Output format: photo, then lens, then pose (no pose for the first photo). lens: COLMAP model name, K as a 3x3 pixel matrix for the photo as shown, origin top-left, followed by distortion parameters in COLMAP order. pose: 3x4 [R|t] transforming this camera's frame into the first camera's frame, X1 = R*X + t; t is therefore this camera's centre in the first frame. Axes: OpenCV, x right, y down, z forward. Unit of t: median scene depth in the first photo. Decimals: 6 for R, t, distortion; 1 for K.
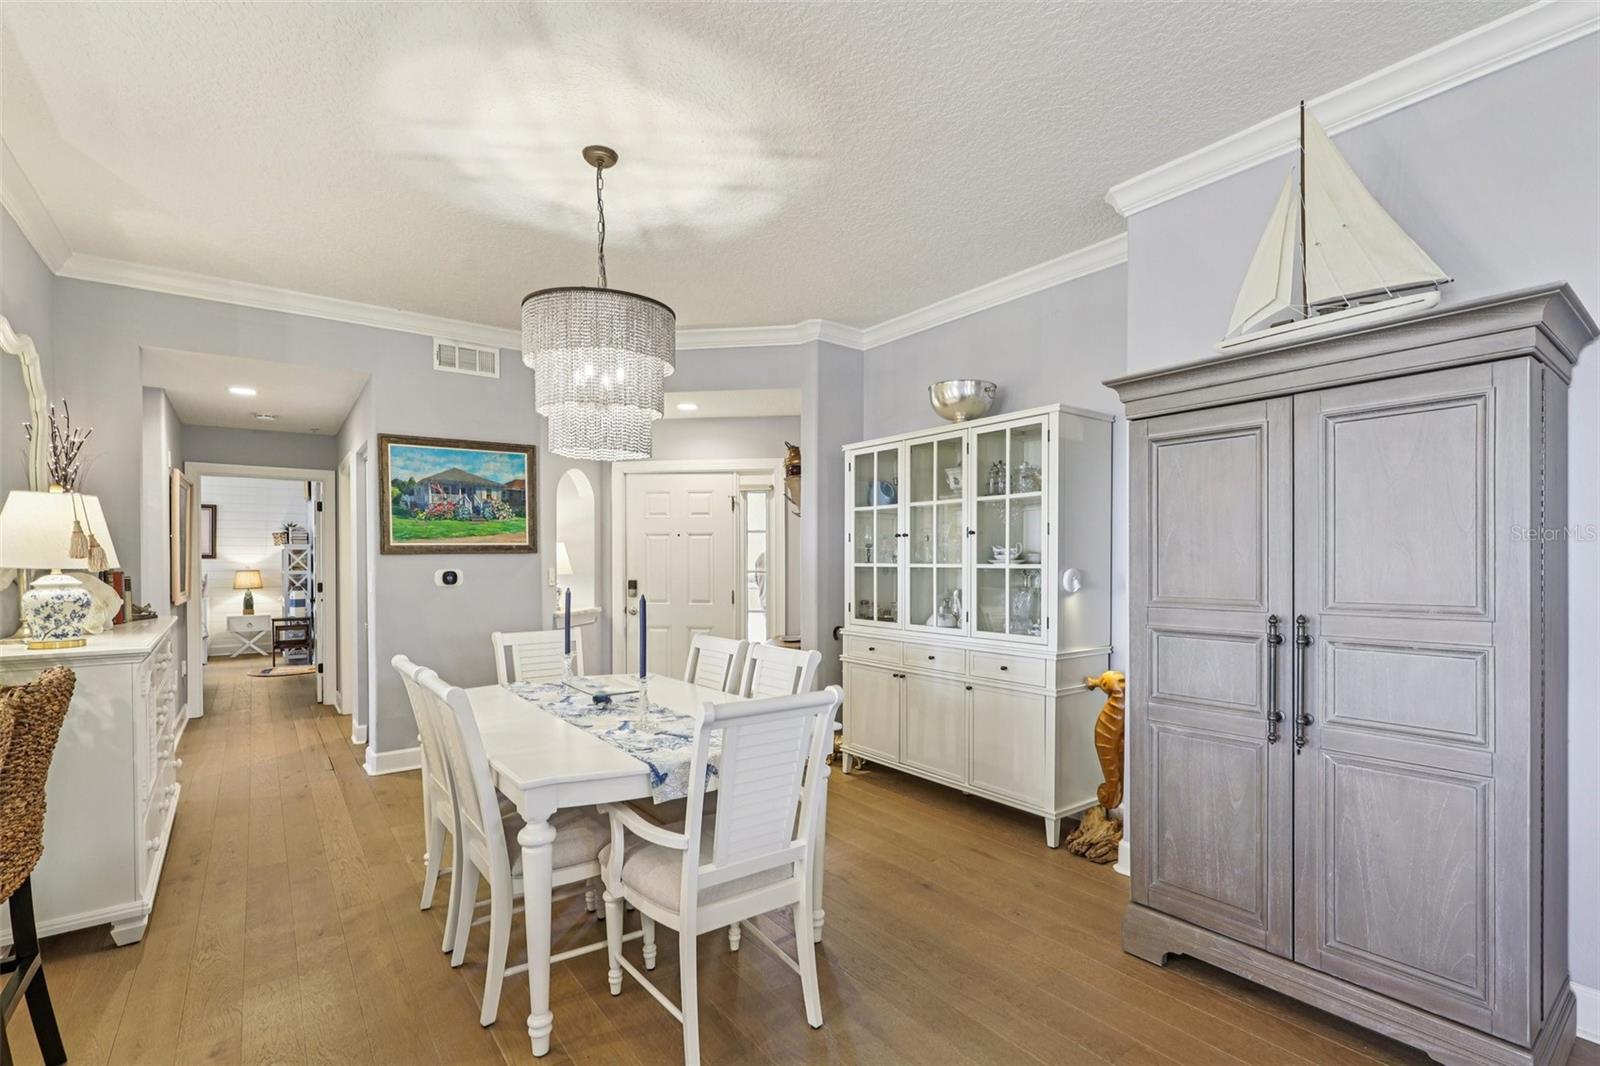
lens RADIAL K [[725.2, 0, 806.0], [0, 725.2, 566.4], [0, 0, 1]] dist [-0.000894, 0.001195]
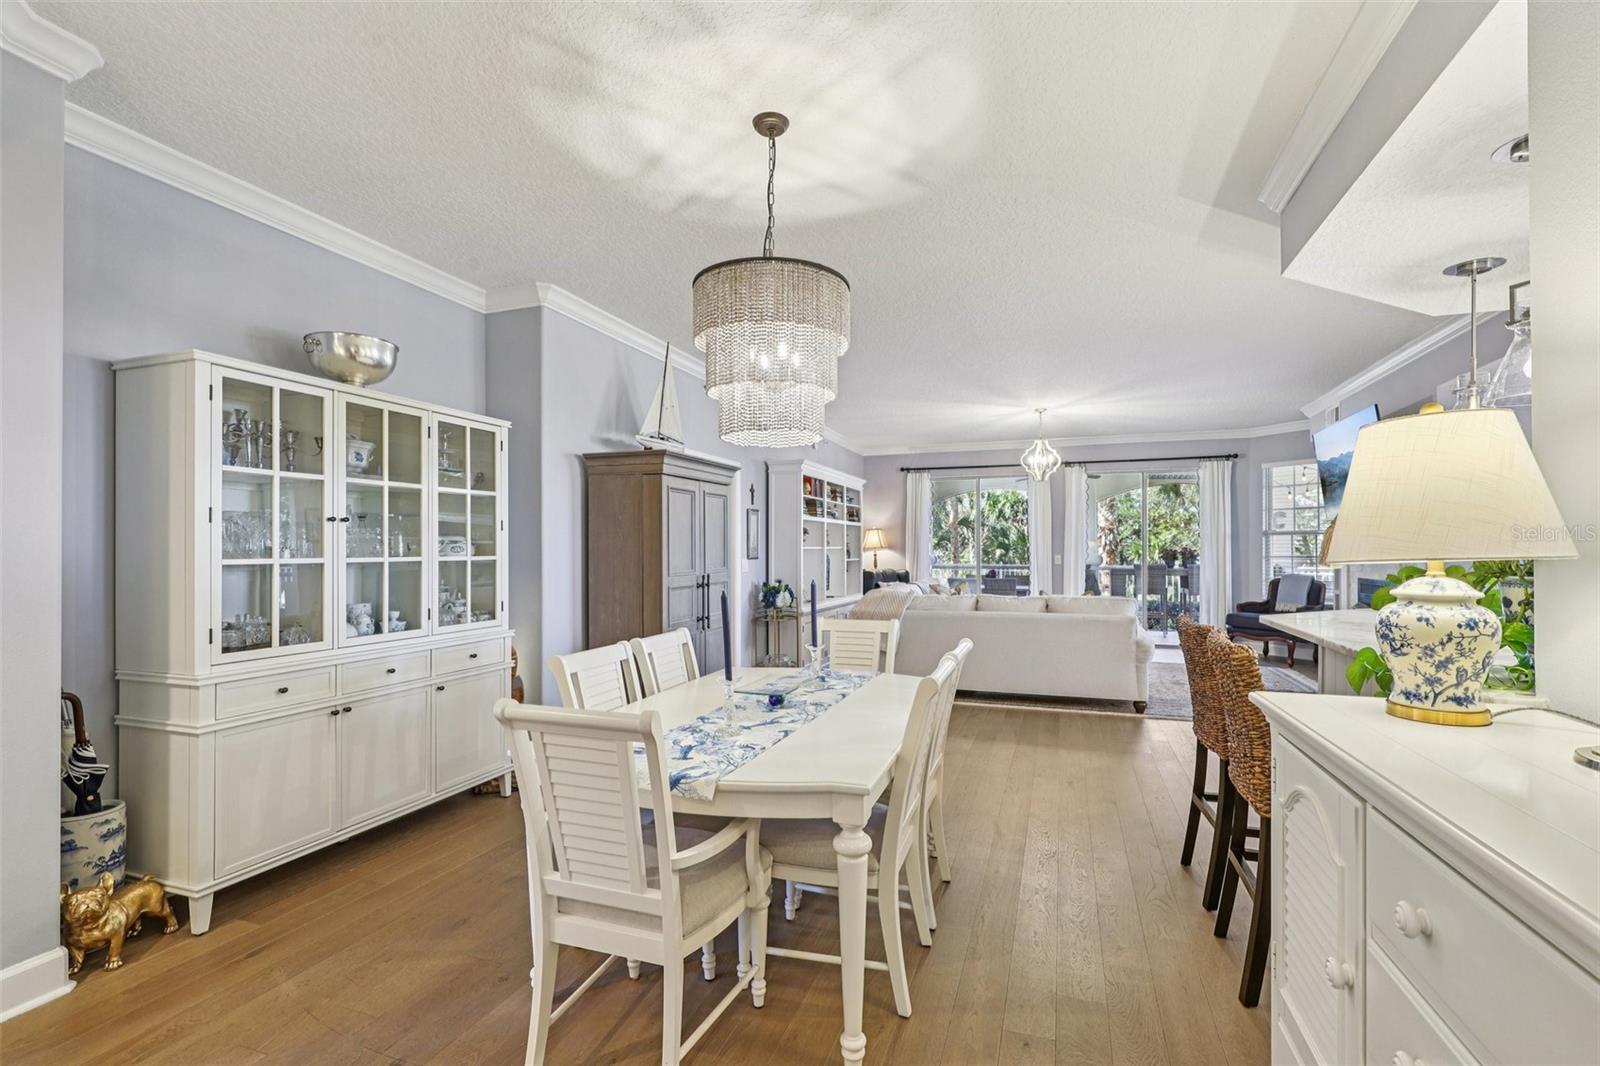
lens RADIAL K [[725.2, 0, 807.5], [0, 725.2, 543.3], [0, 0, 1]] dist [-0.000894, 0.001195]
pose [[-0.555310, 0.009906, 0.831584, -0.742560], [0.010068, 0.999936, -0.005189, -0.010199], [-0.831583, 0.005491, -0.555374, 1.013783]]
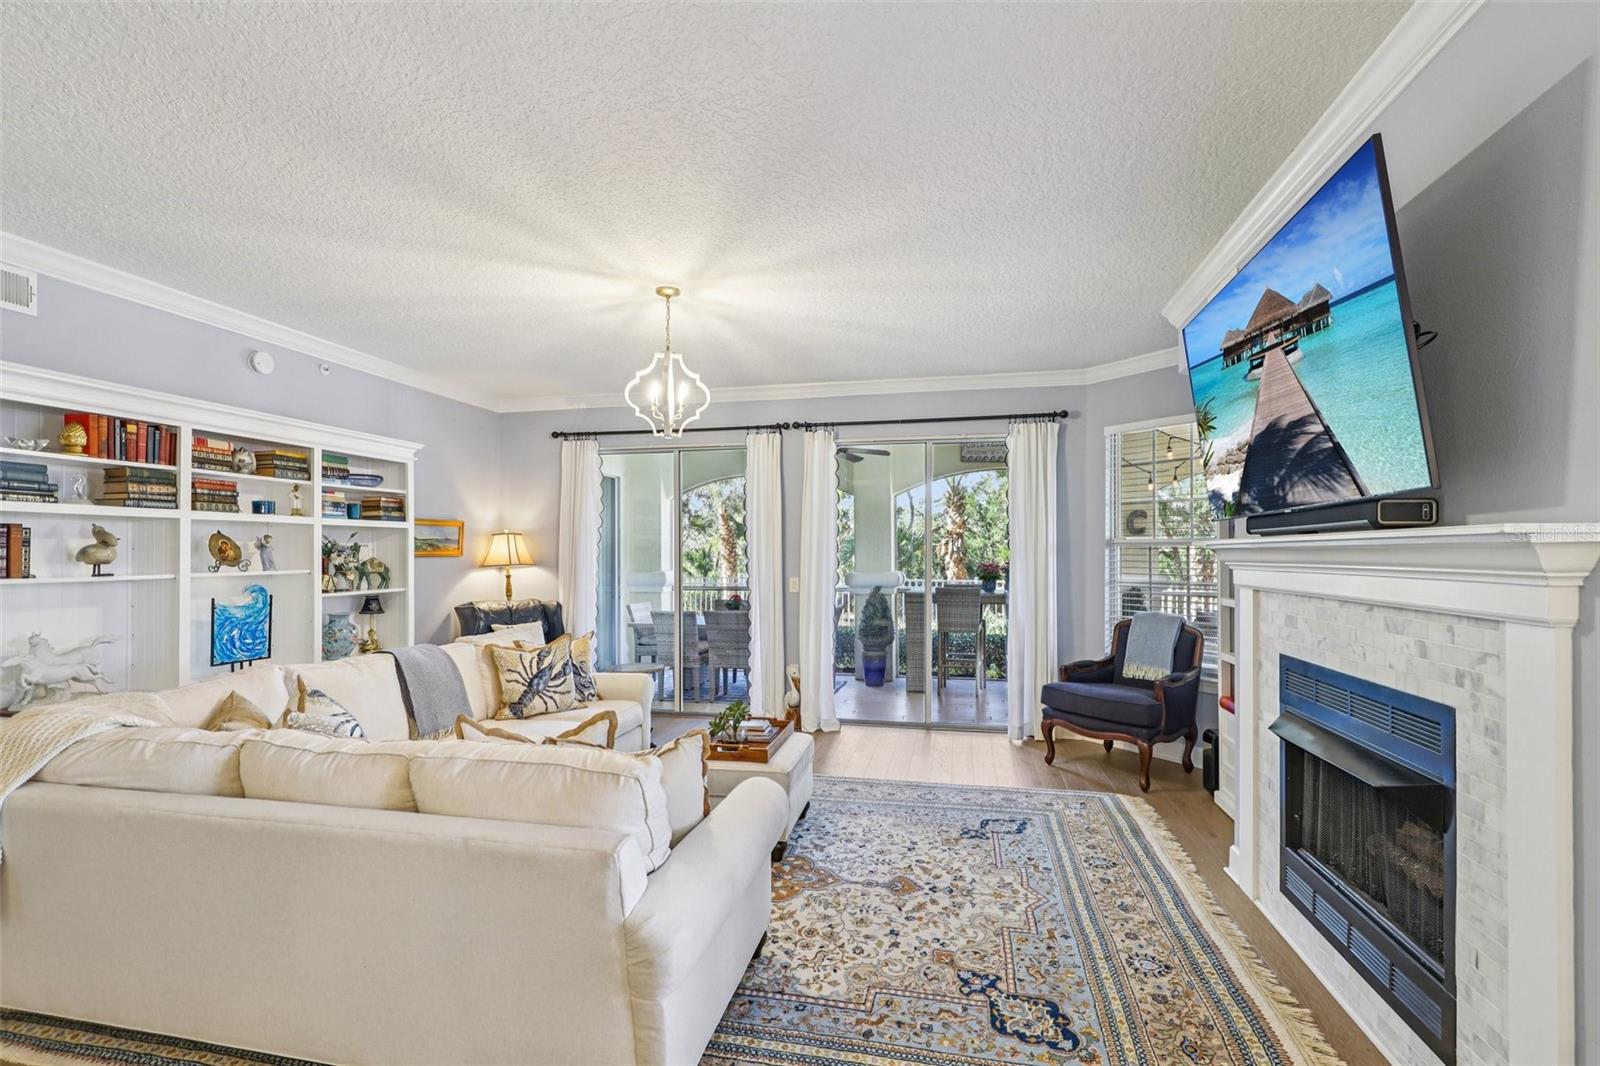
lens RADIAL K [[725.2, 0, 807.2], [0, 725.2, 543.8], [0, 0, 1]] dist [-0.000894, 0.001195]
pose [[-0.659447, 0.011694, 0.751660, -0.304669], [0.010068, 0.999927, -0.006724, -0.032943], [-0.751683, 0.003133, -0.659517, -0.103940]]
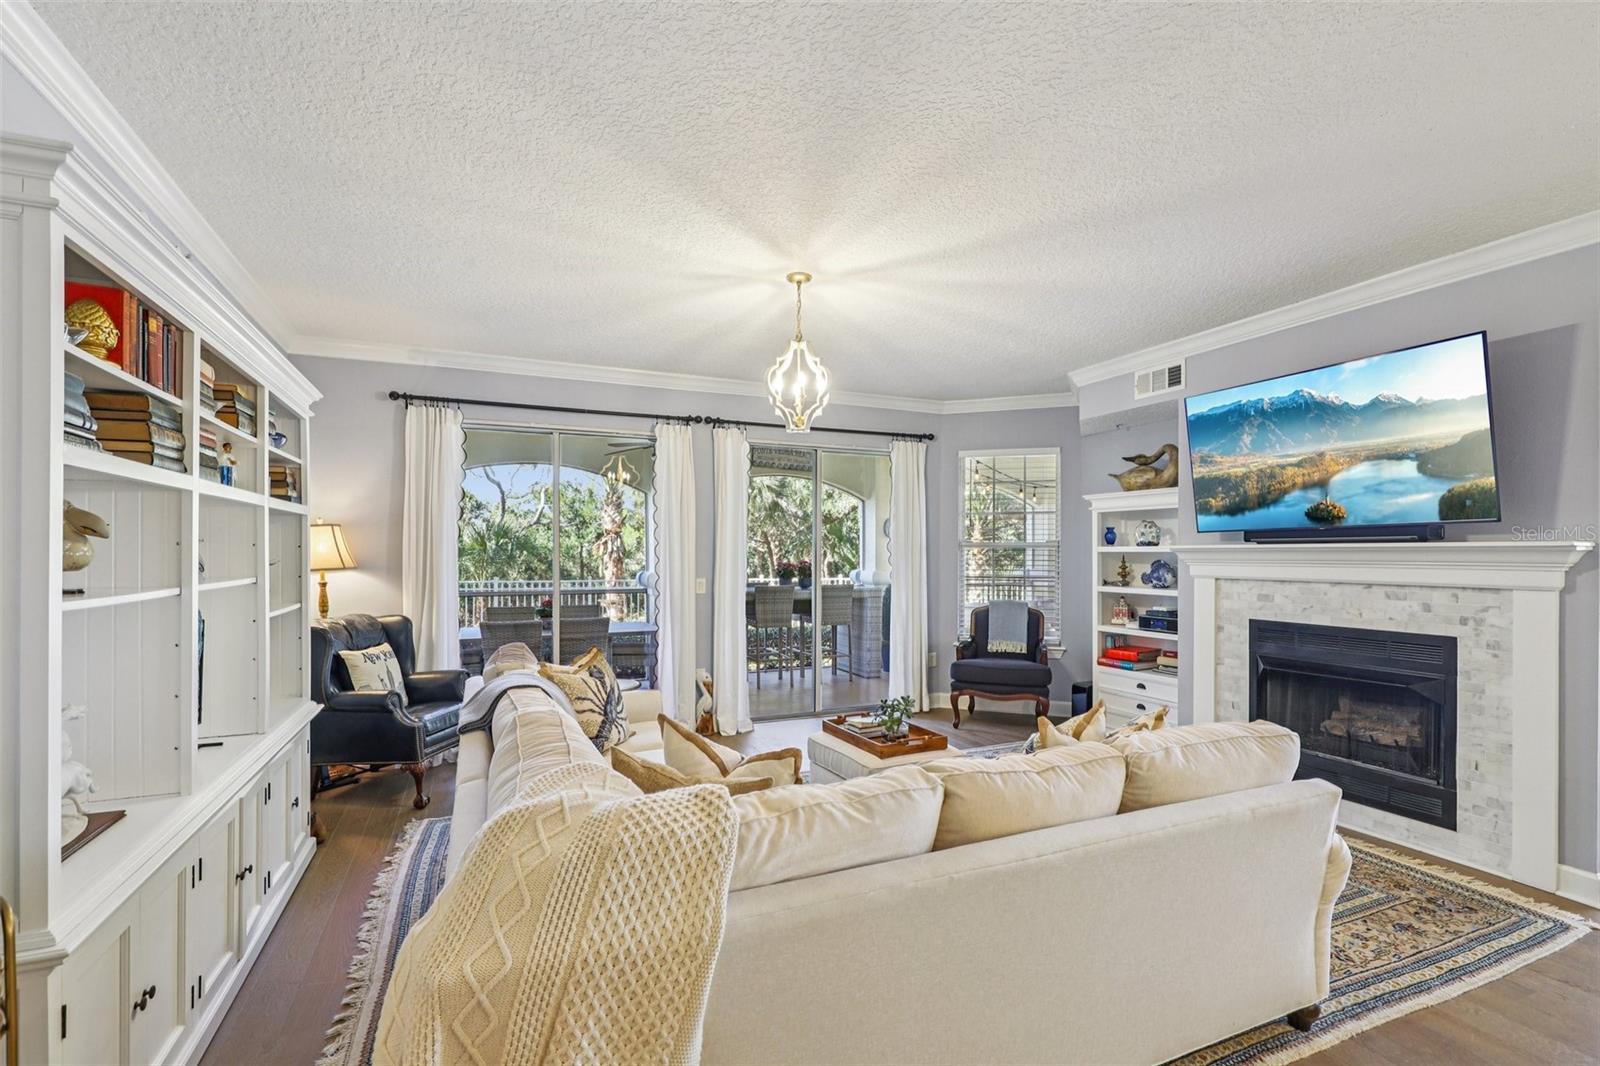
lens RADIAL K [[725.2, 0, 803.0], [0, 725.2, 551.5], [0, 0, 1]] dist [-0.000894, 0.001195]
pose [[-0.975379, 0.000045, 0.220537, 0.326738], [0.002015, 0.999960, 0.008708, -0.038842], [-0.220528, 0.008938, -0.975340, 0.290200]]
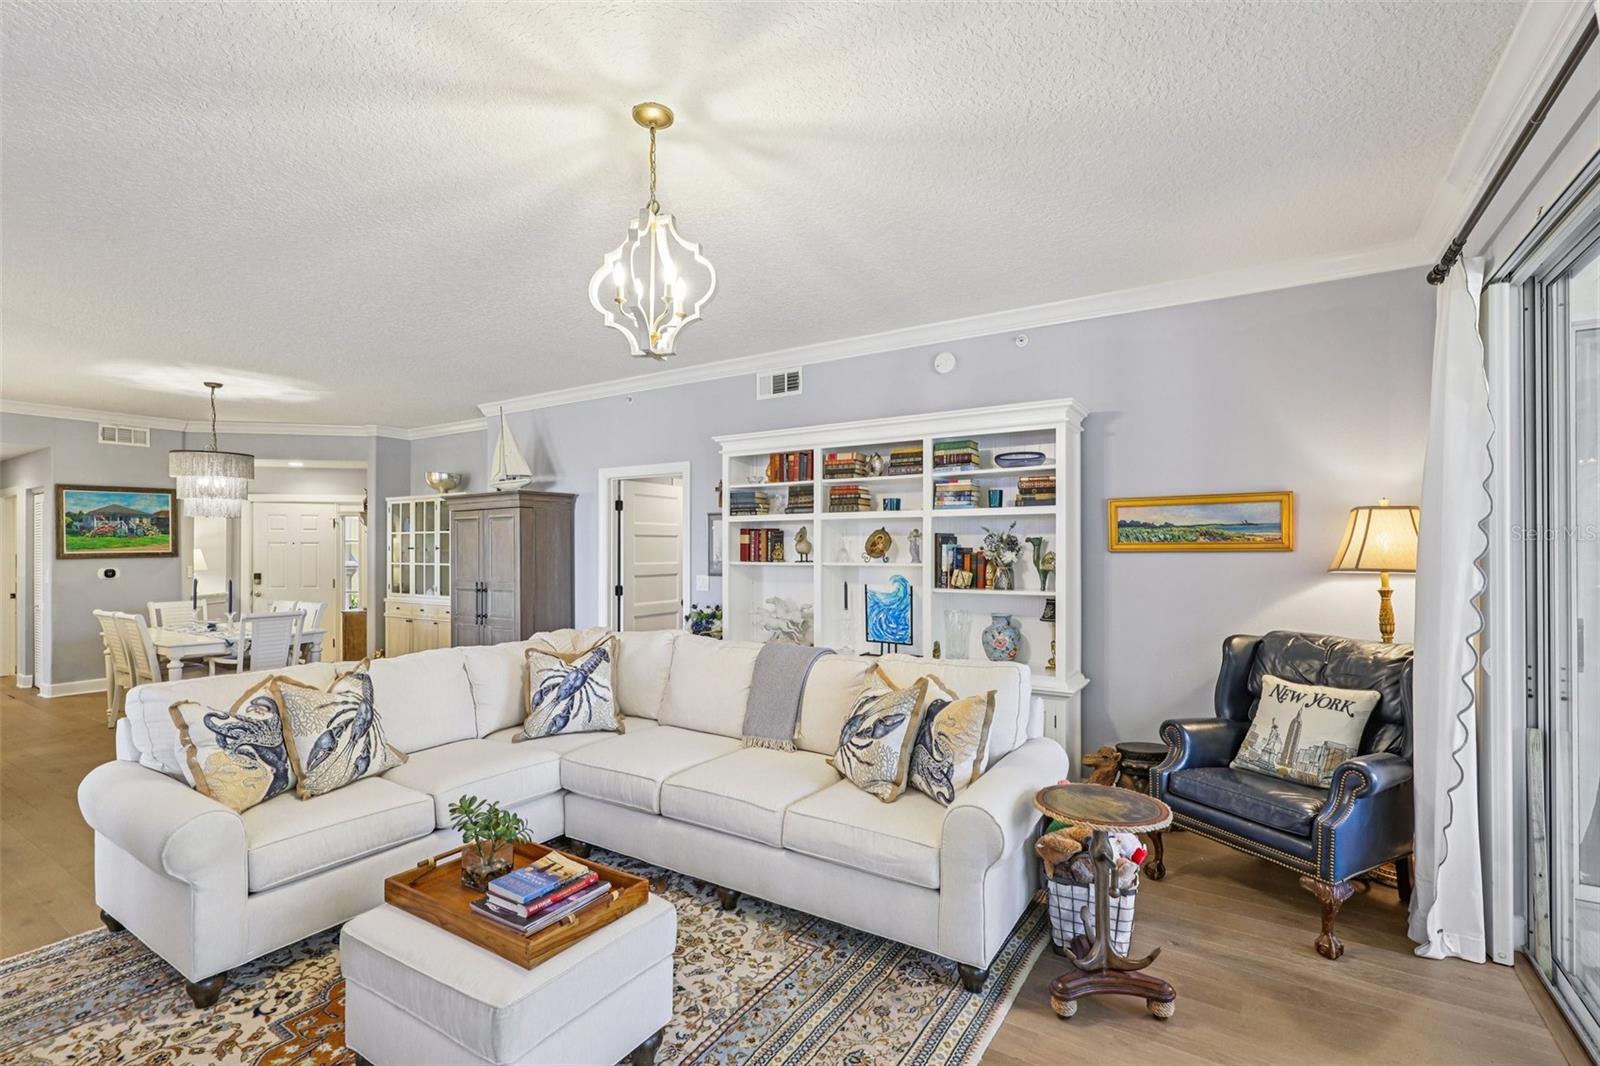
lens RADIAL K [[725.2, 0, 806.1], [0, 725.2, 543.7], [0, 0, 1]] dist [-0.000894, 0.001195]
pose [[0.937851, 0.001249, 0.347037, 0.449144], [0.003982, 0.999889, -0.014358, -0.023409], [-0.347017, 0.014848, 0.937741, -1.180979]]
